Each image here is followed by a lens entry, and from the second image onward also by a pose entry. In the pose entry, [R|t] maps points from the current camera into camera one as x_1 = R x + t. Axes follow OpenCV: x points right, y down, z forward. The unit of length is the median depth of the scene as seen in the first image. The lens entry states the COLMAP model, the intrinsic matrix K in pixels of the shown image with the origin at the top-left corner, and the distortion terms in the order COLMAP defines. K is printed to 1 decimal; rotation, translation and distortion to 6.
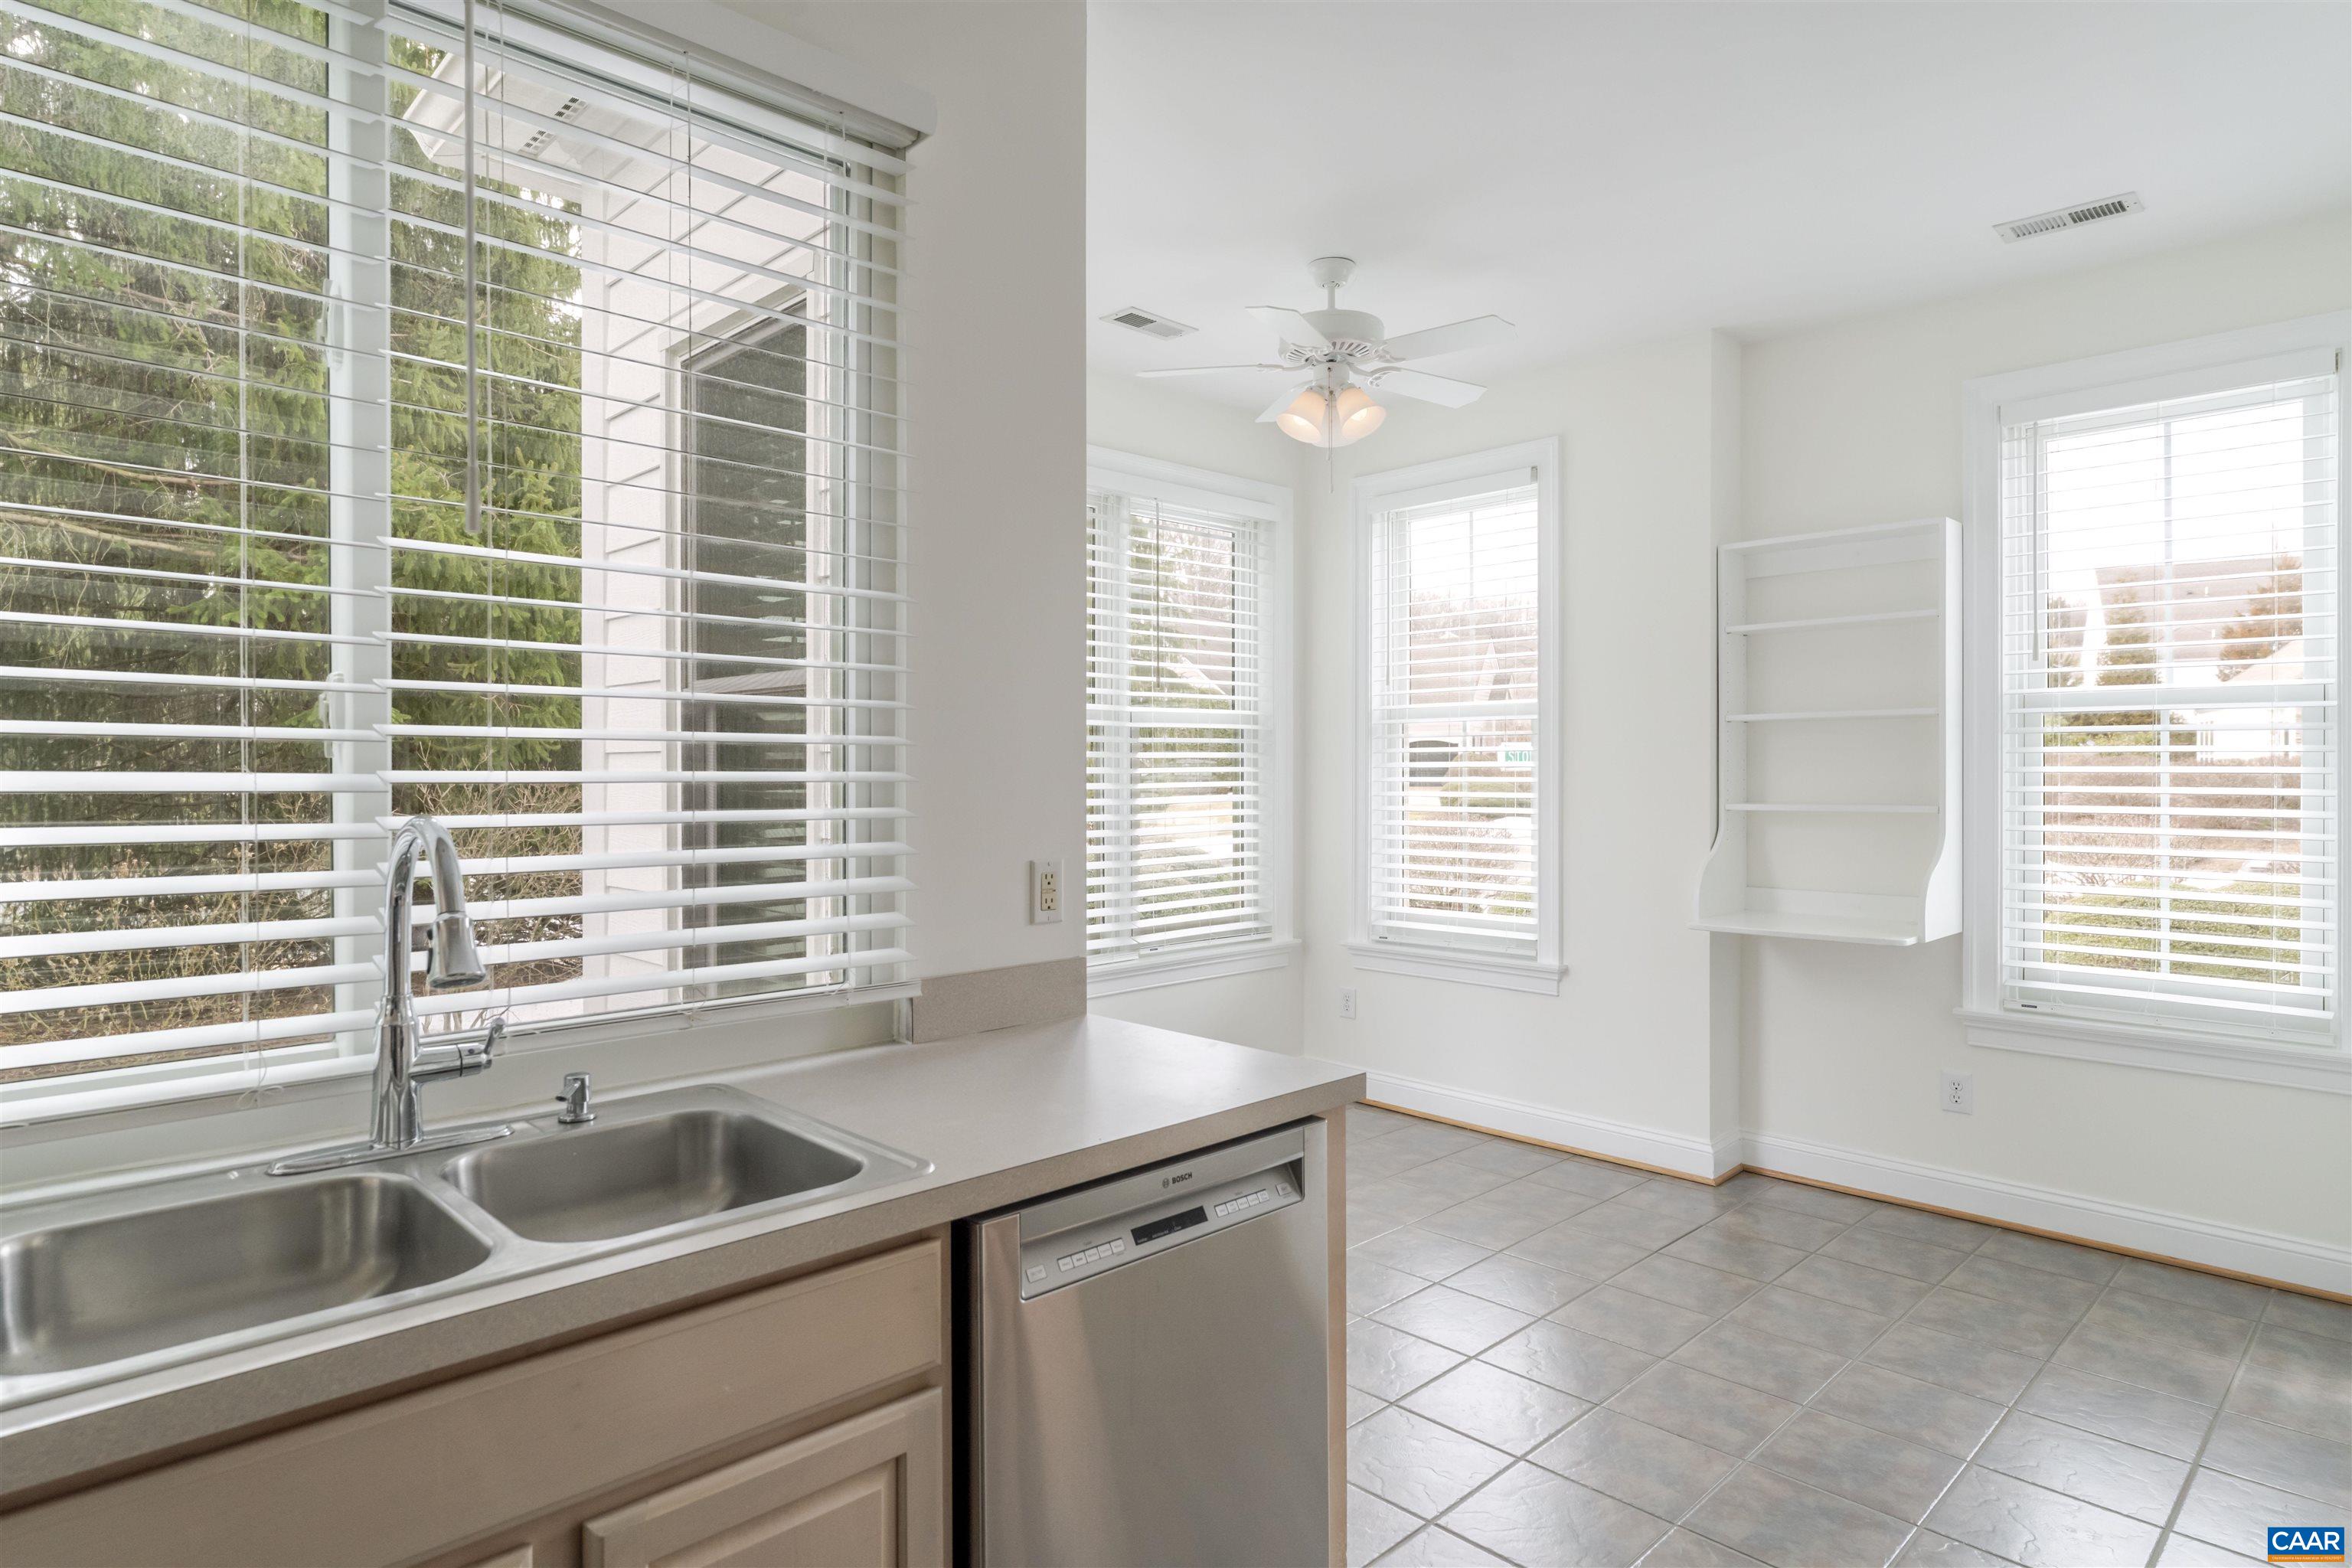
lens RADIAL K [[1311.7, 0, 1176.0], [0, 1311.7, 784.0], [0, 0, 1]] dist [-0.000865, -0.000248]
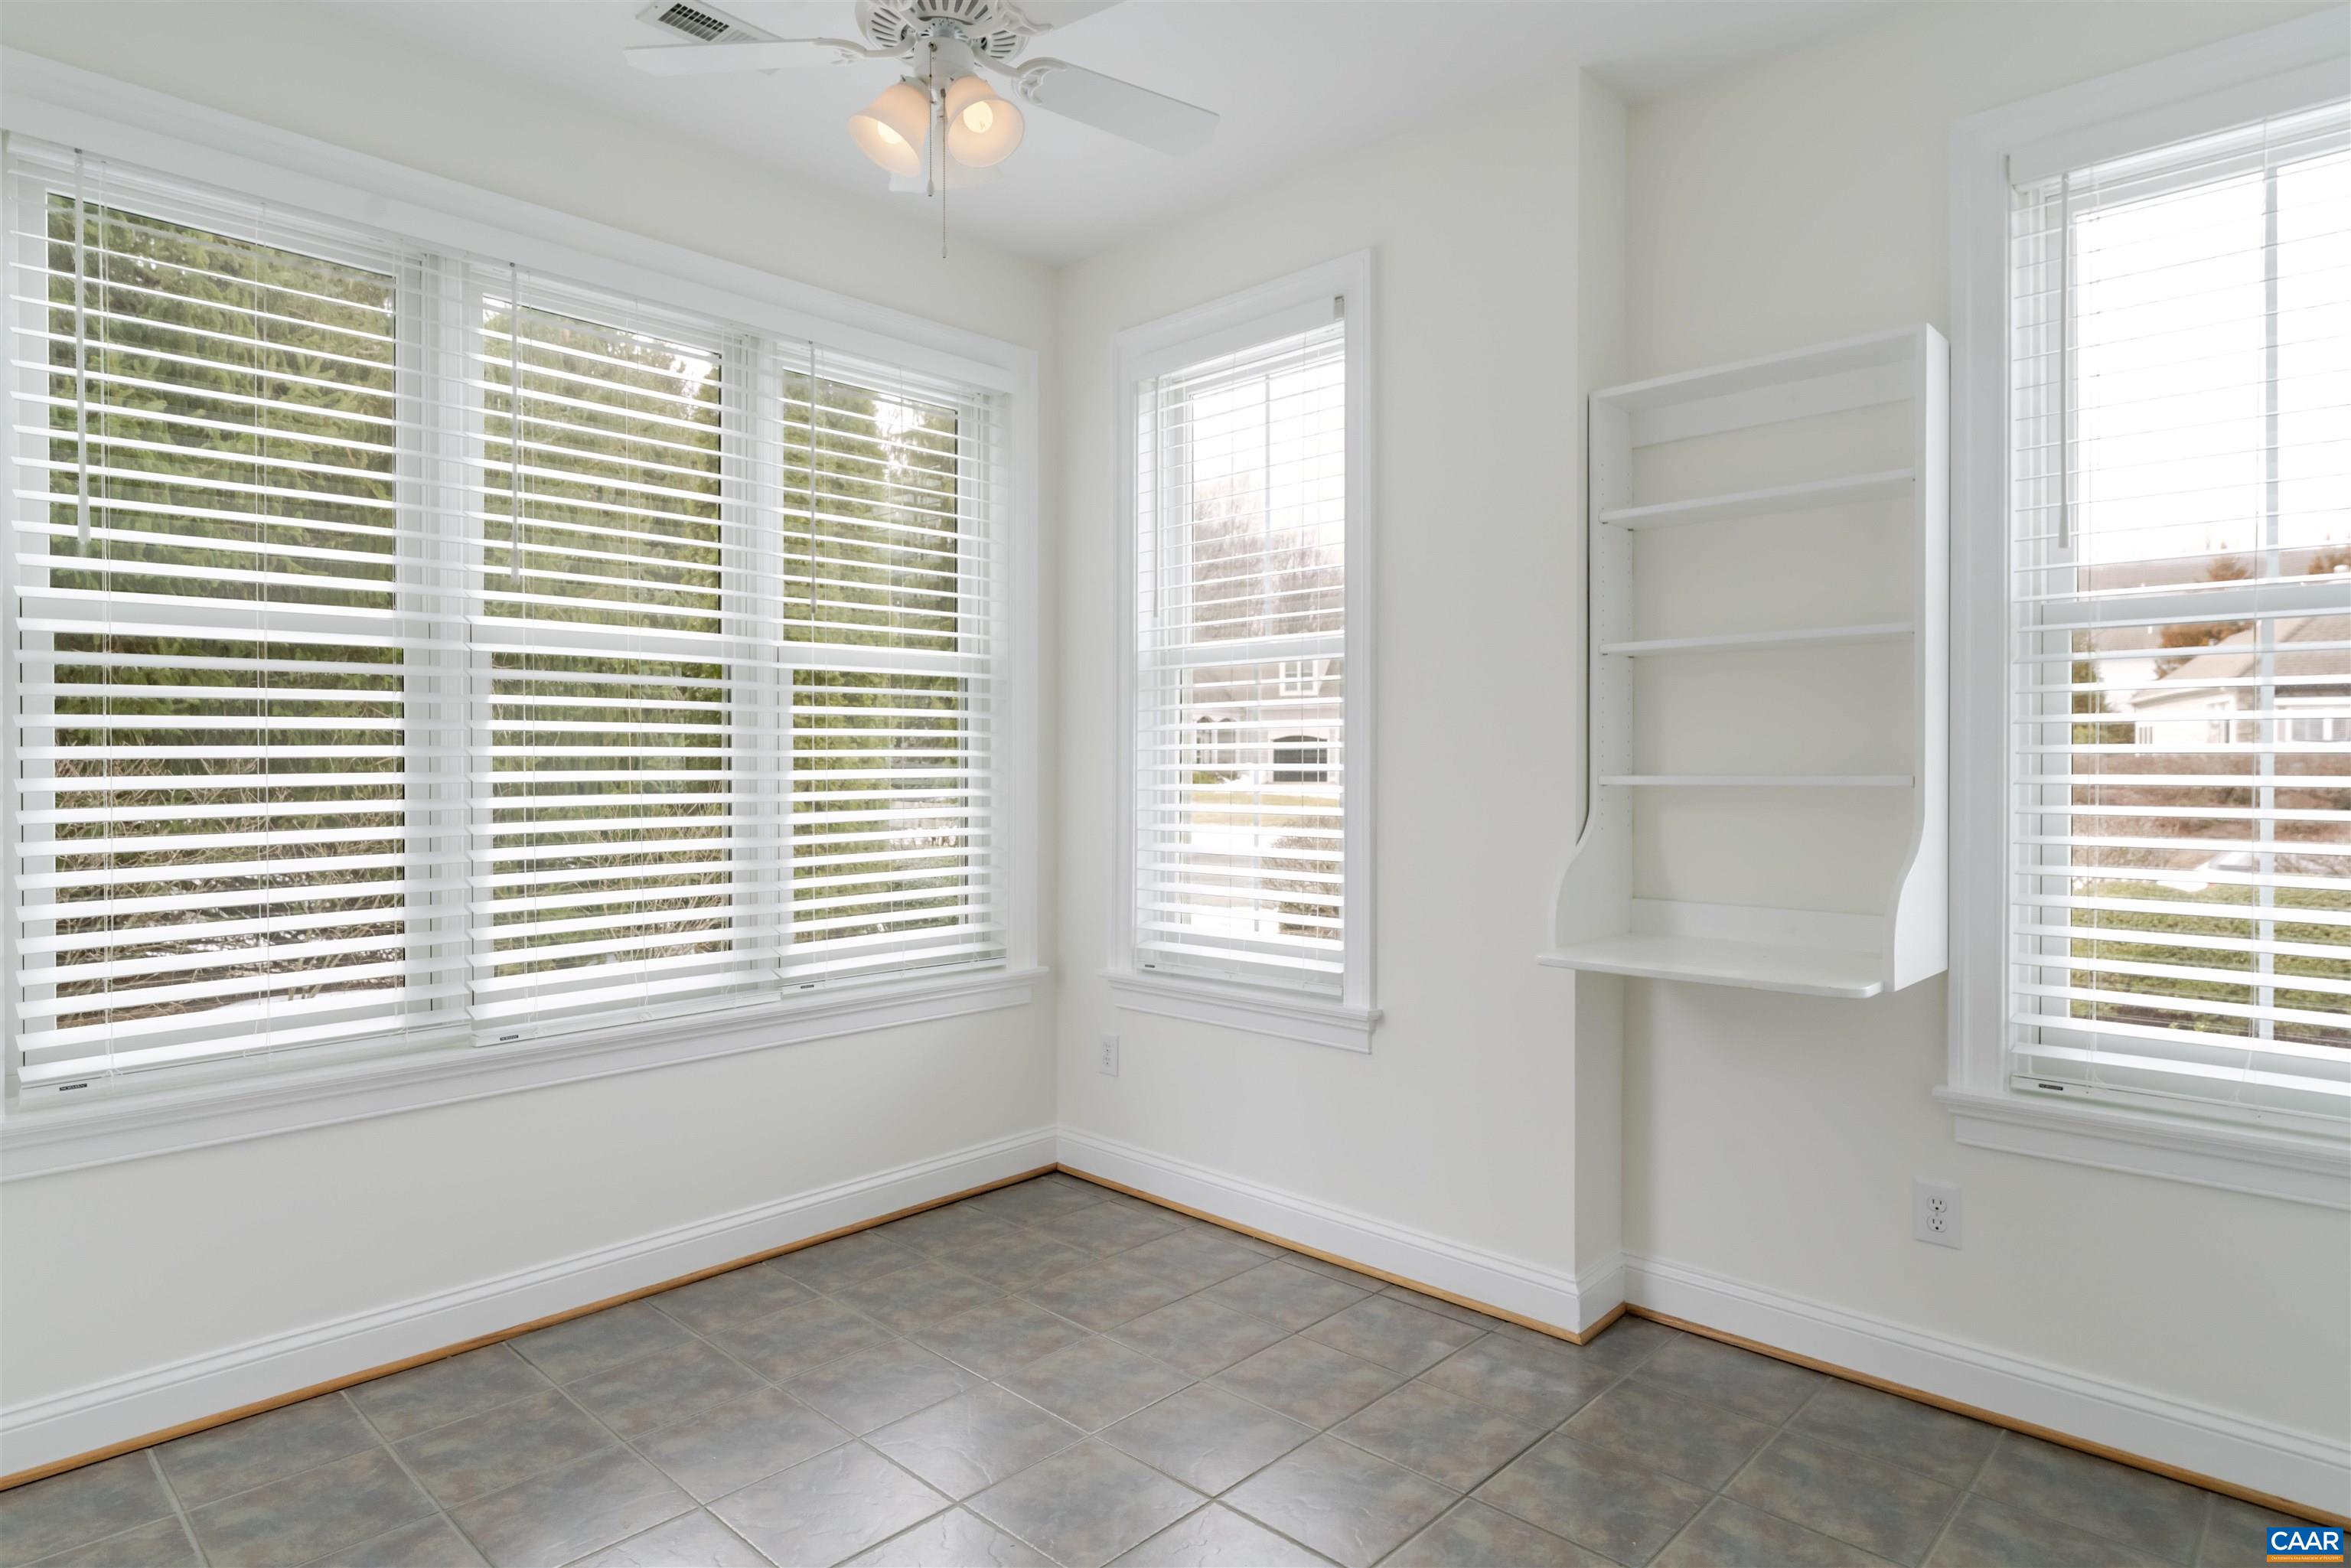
lens RADIAL K [[1314.9, 0, 1187.4], [0, 1314.9, 783.0], [0, 0, 1]] dist [-0.003244, 0.000205]
pose [[0.999058, 0.002543, 0.043323, 0.179056], [-0.002617, 0.999995, 0.001667, 0.018399], [-0.043318, -0.001778, 0.999060, 0.336250]]
